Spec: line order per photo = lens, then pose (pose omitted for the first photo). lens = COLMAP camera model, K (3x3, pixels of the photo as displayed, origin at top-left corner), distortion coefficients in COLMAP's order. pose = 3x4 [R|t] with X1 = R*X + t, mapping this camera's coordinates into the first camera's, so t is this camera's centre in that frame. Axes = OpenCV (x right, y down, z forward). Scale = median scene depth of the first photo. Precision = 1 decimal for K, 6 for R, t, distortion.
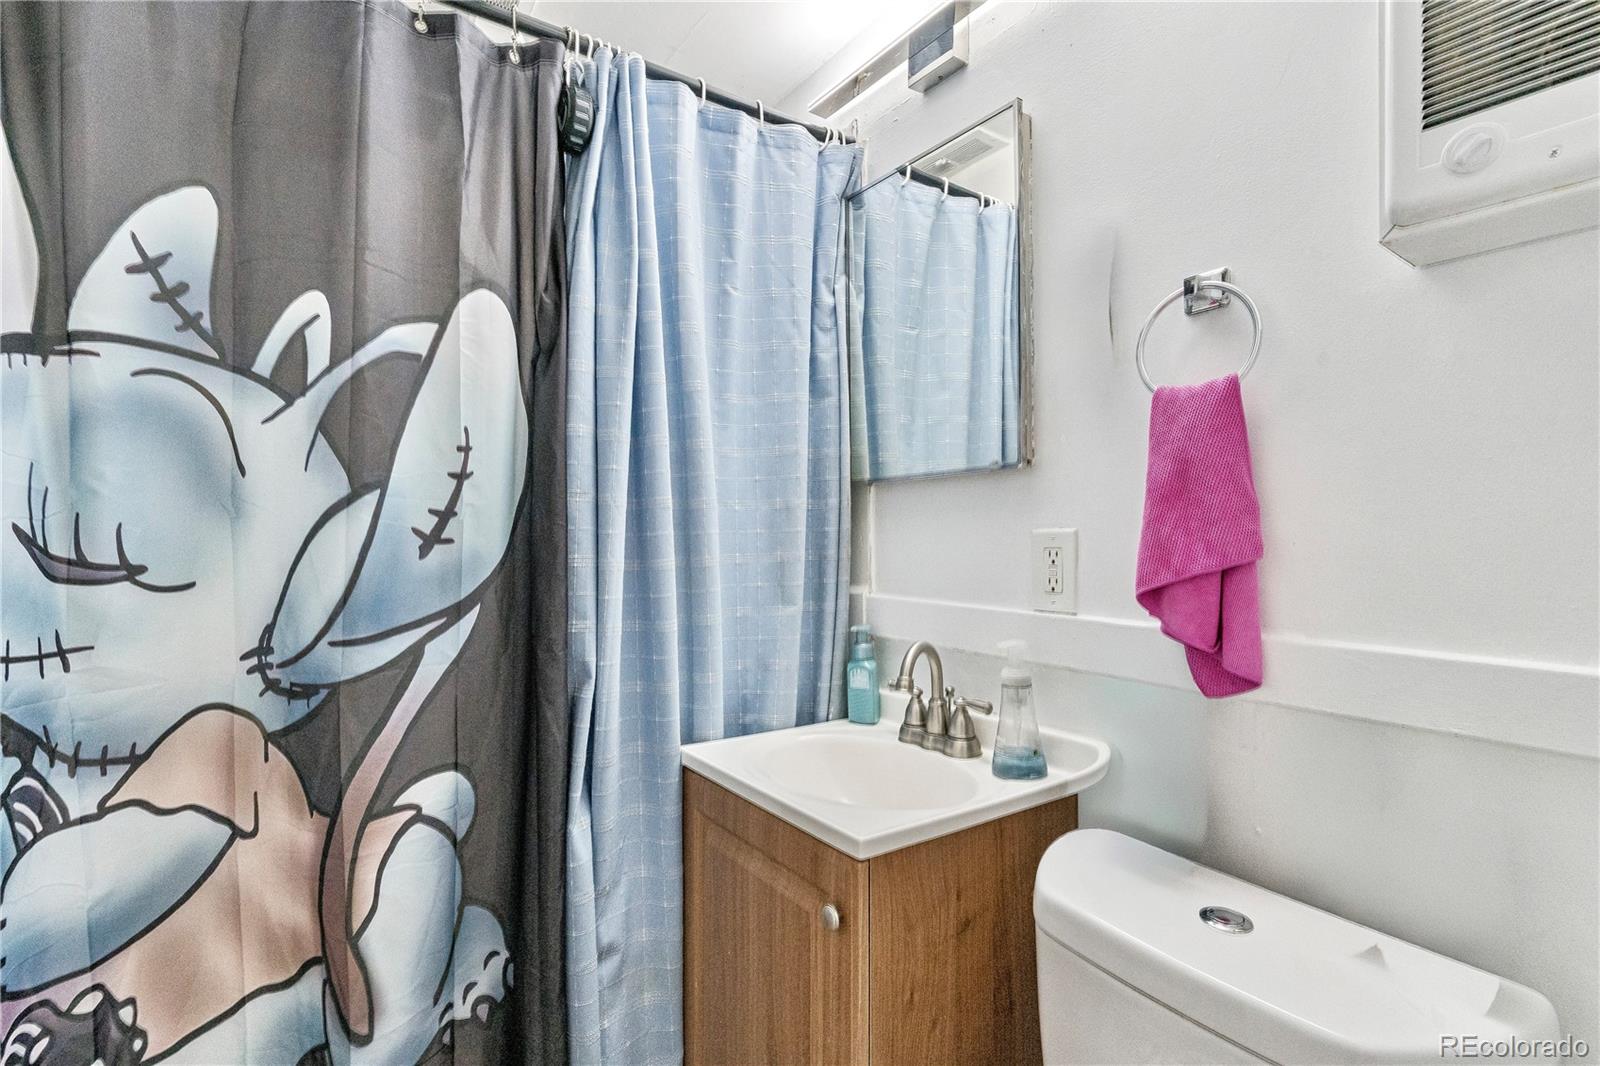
lens RADIAL K [[741.0, 0, 790.7], [0, 741.0, 524.1], [0, 0, 1]] dist [-0.009576, 0.004236]
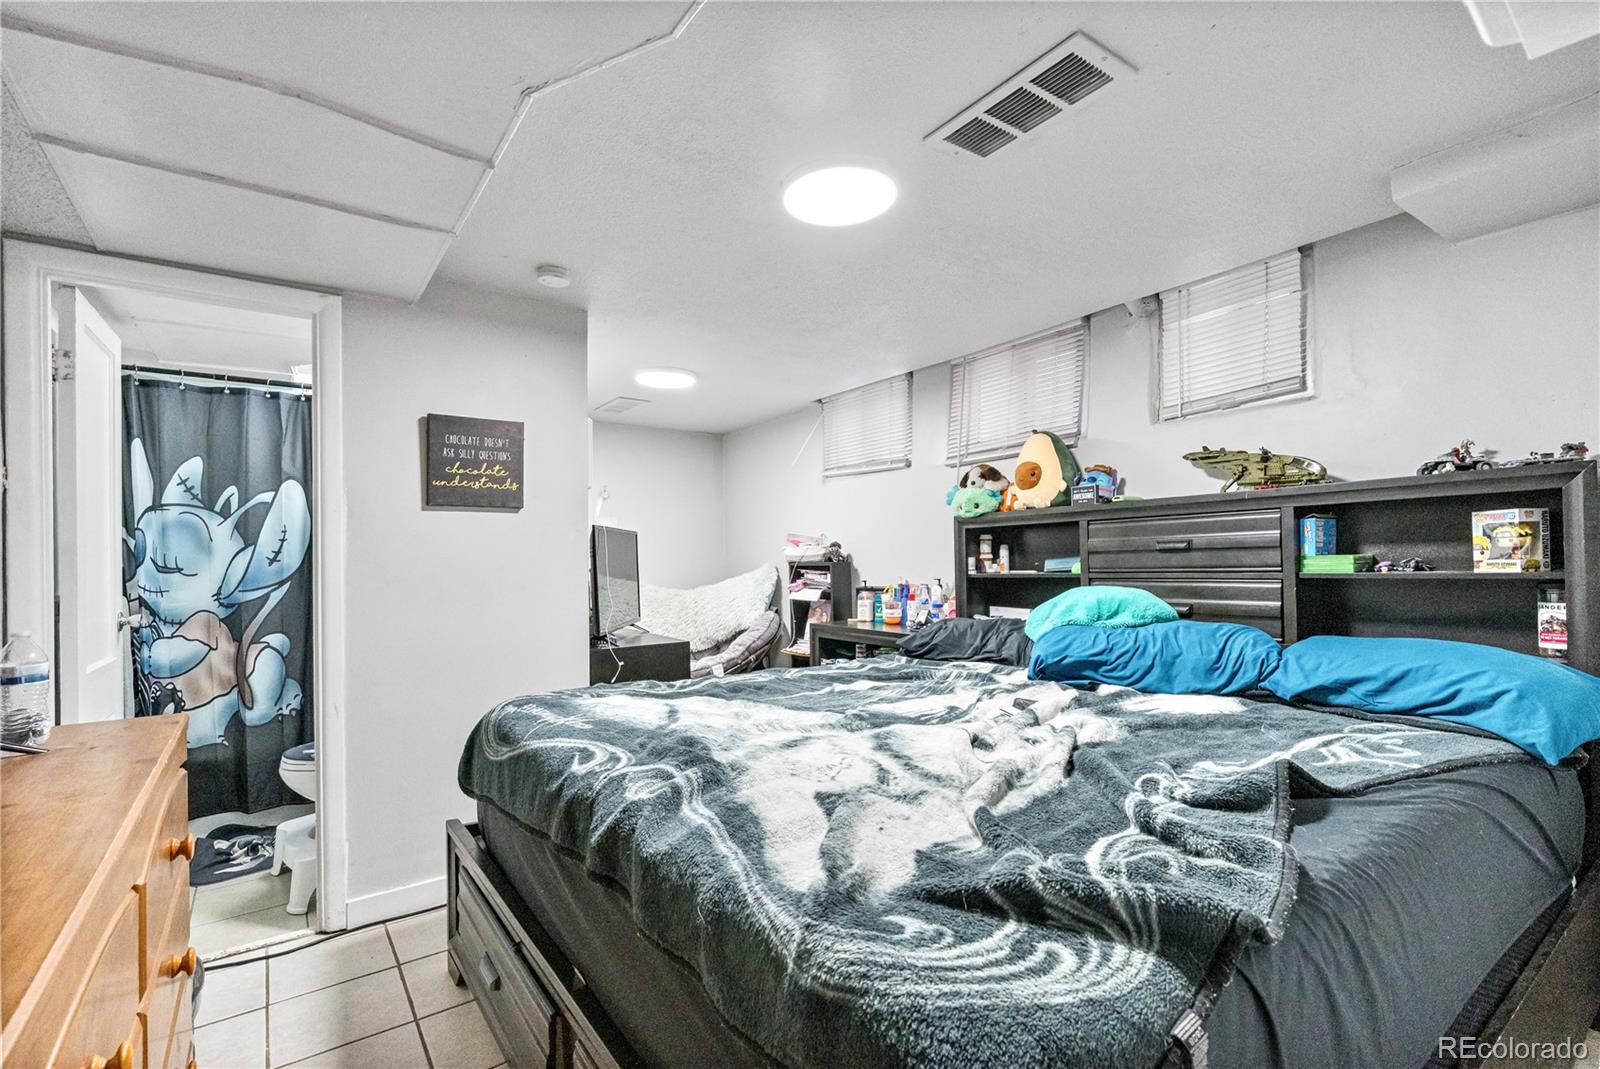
lens RADIAL K [[741.0, 0, 807.7], [0, 741.0, 548.1], [0, 0, 1]] dist [-0.009576, 0.004236]
pose [[0.999428, -0.007111, 0.033054, 1.834598], [0.006877, 0.999951, 0.007178, -0.041614], [-0.033104, -0.006947, 0.999428, -2.414900]]
